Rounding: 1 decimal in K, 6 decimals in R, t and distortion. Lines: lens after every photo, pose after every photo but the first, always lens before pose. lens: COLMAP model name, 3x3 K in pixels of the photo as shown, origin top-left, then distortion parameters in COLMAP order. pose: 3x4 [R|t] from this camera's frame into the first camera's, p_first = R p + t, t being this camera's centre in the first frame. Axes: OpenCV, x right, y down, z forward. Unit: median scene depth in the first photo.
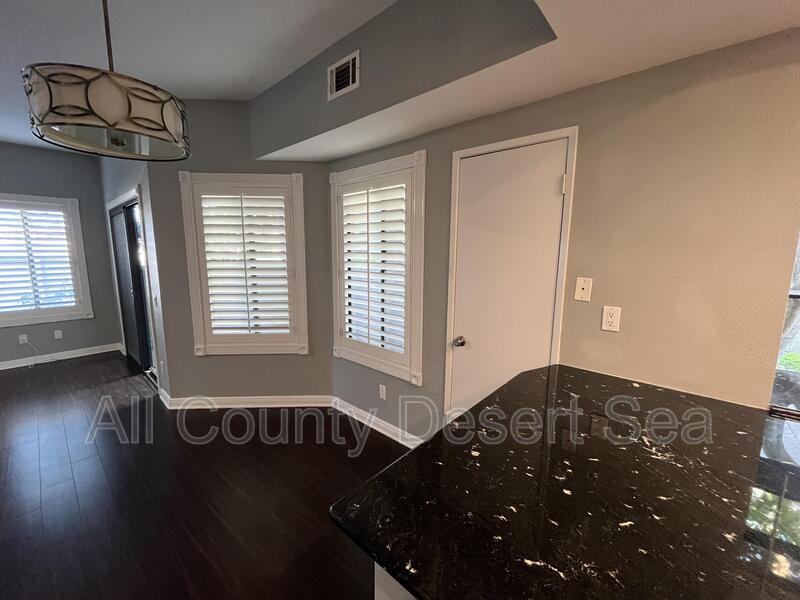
lens RADIAL K [[323.2, 0, 399.6], [0, 323.2, 298.9], [0, 0, 1]] dist [-0.008609, 0.000728]
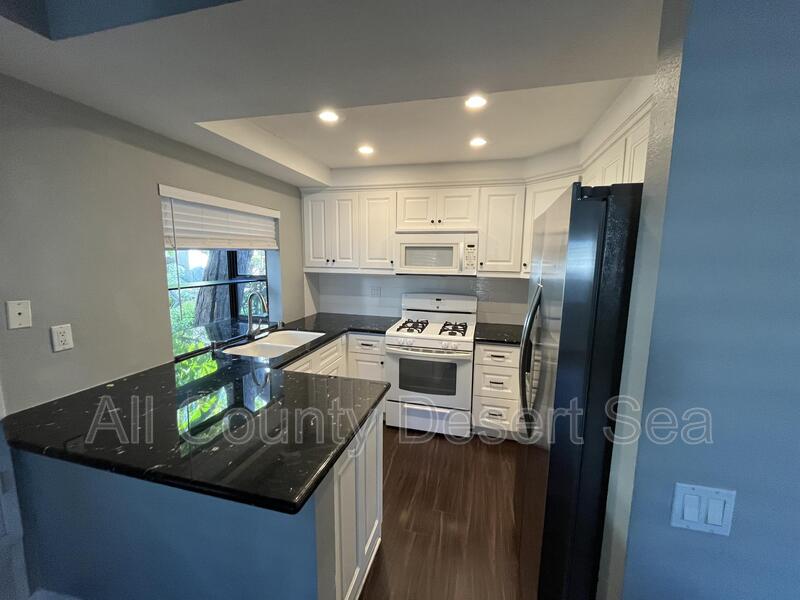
lens RADIAL K [[323.2, 0, 401.2], [0, 323.2, 298.9], [0, 0, 1]] dist [-0.008609, 0.000728]
pose [[-0.453524, -0.128114, 0.881988, -0.640349], [0.116011, 0.972709, 0.200945, -0.126673], [-0.883661, 0.193453, -0.426284, 0.492439]]
